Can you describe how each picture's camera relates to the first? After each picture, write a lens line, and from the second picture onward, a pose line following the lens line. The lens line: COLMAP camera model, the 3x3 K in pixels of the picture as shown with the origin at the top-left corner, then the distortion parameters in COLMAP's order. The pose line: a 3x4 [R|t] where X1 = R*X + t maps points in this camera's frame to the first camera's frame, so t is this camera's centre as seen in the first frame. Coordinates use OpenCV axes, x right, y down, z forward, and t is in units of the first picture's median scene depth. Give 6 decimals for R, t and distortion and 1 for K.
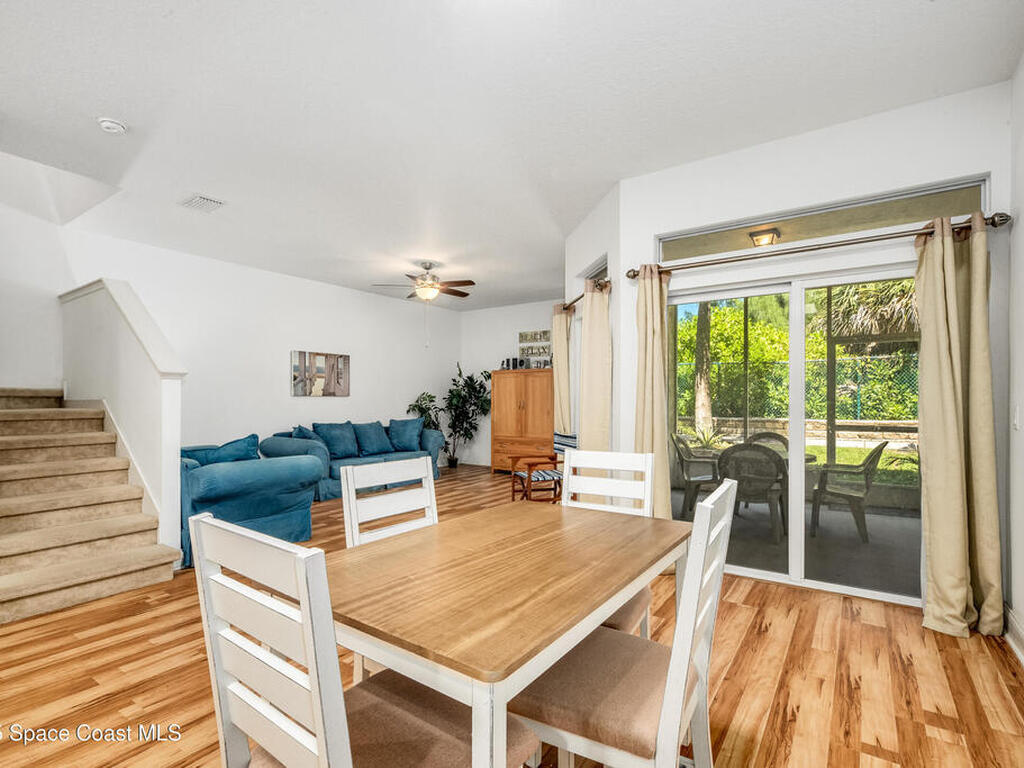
lens RADIAL K [[501.1, 0, 507.5], [0, 501.1, 393.3], [0, 0, 1]] dist [0.000143, -0.000588]
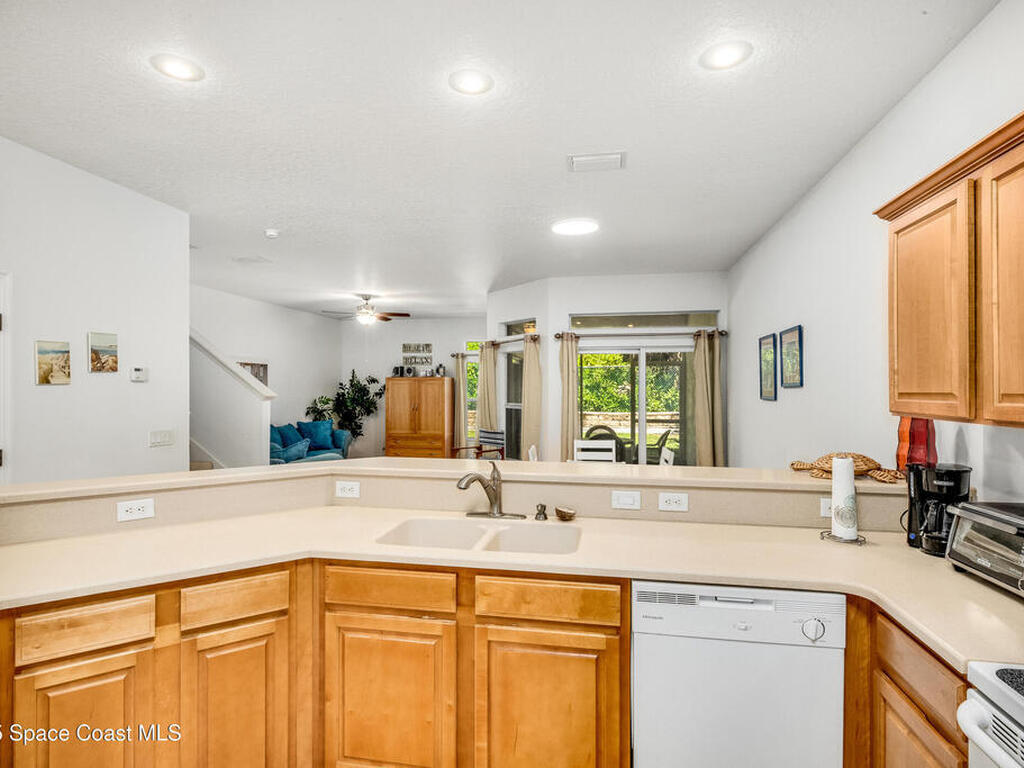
lens RADIAL K [[545.7, 0, 509.5], [0, 545.7, 385.4], [0, 0, 1]] dist [0.002034, 0.000163]
pose [[0.910170, 0.004574, 0.414209, -0.313635], [-0.007499, 0.999957, 0.005437, -0.038323], [-0.414166, -0.008055, 0.910166, -0.288796]]
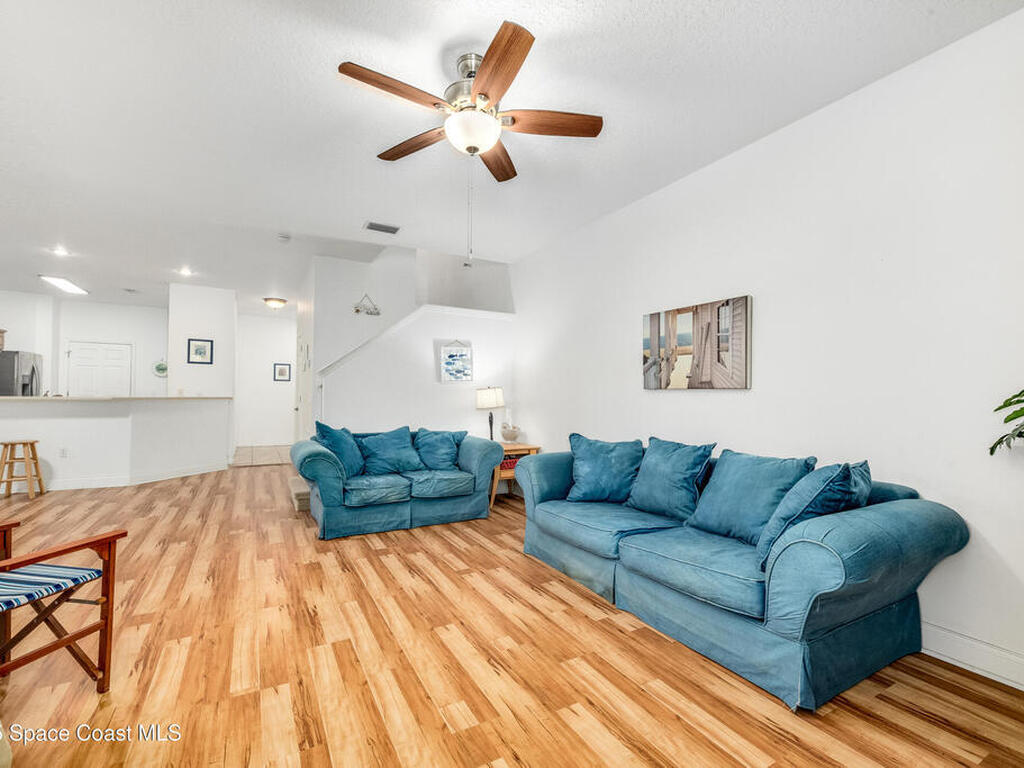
lens RADIAL K [[467.3, 0, 513.1], [0, 467.3, 387.0], [0, 0, 1]] dist [-0.001494, -0.000736]
pose [[-0.438633, -0.017957, -0.898487, 0.133682], [-0.000891, 0.999809, -0.019547, 0.011919], [0.898666, -0.007773, -0.438566, 0.951308]]
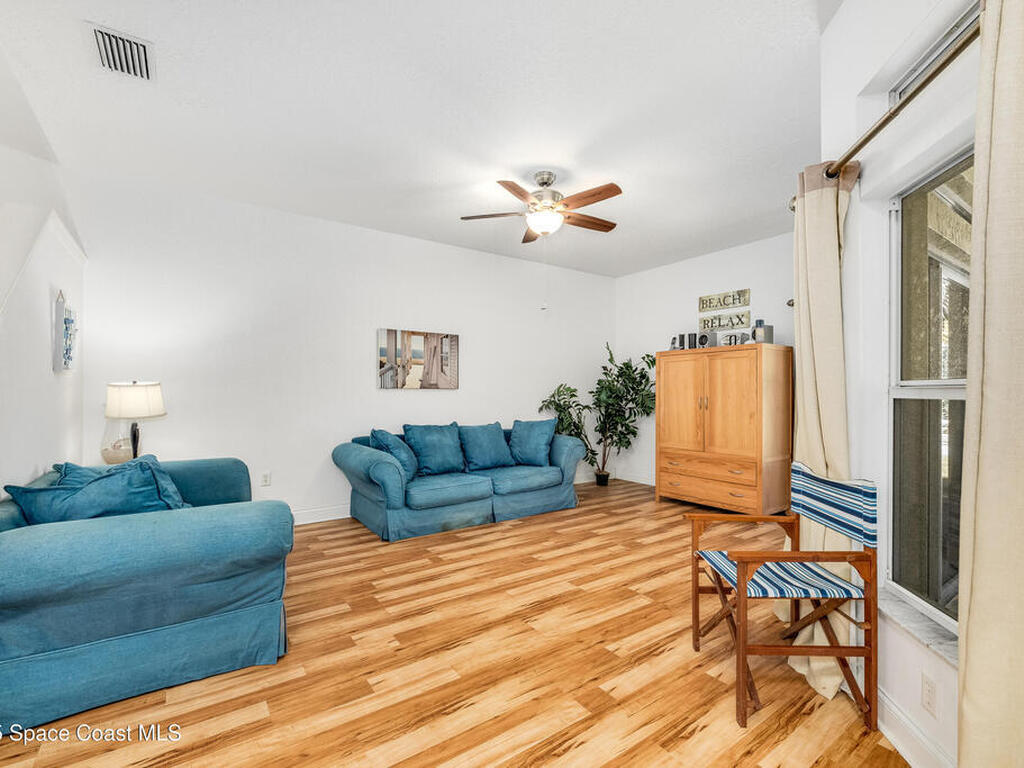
lens RADIAL K [[467.3, 0, 506.3], [0, 467.3, 390.3], [0, 0, 1]] dist [-0.001494, -0.000736]
pose [[0.937699, 0.000966, -0.347449, -0.002048], [0.000801, 0.999987, 0.004944, 0.004168], [0.347449, -0.004915, 0.937686, 0.347277]]
